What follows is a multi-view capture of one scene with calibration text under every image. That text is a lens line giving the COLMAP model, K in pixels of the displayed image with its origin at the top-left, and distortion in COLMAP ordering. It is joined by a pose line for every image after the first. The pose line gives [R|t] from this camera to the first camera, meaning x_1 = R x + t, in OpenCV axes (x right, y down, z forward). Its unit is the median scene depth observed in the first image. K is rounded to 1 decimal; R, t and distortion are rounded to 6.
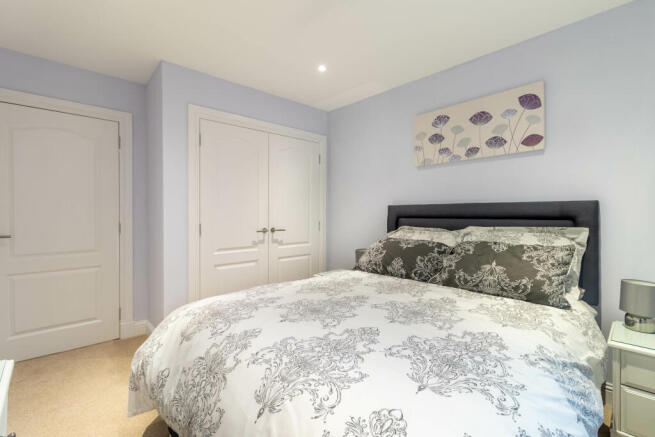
lens RADIAL K [[299.9, 0, 330.6], [0, 299.9, 215.5], [0, 0, 1]] dist [-0.003628, -0.000399]
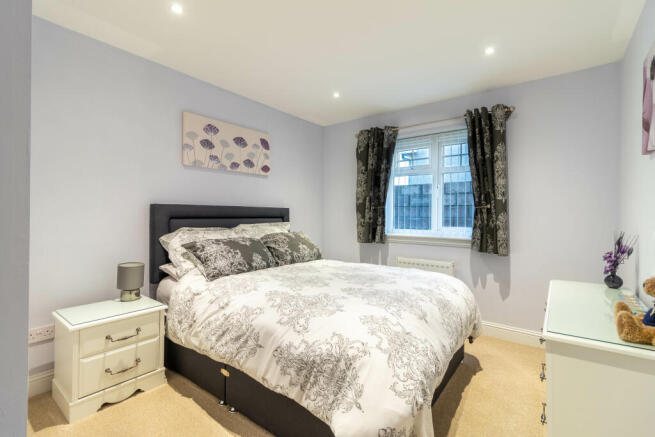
lens RADIAL K [[299.9, 0, 330.1], [0, 299.9, 217.1], [0, 0, 1]] dist [-0.003628, -0.000399]
pose [[-0.171373, -0.015794, 0.985080, -0.879921], [-0.011313, 0.999837, 0.014062, -0.017257], [-0.985141, -0.008734, -0.171524, 0.839804]]
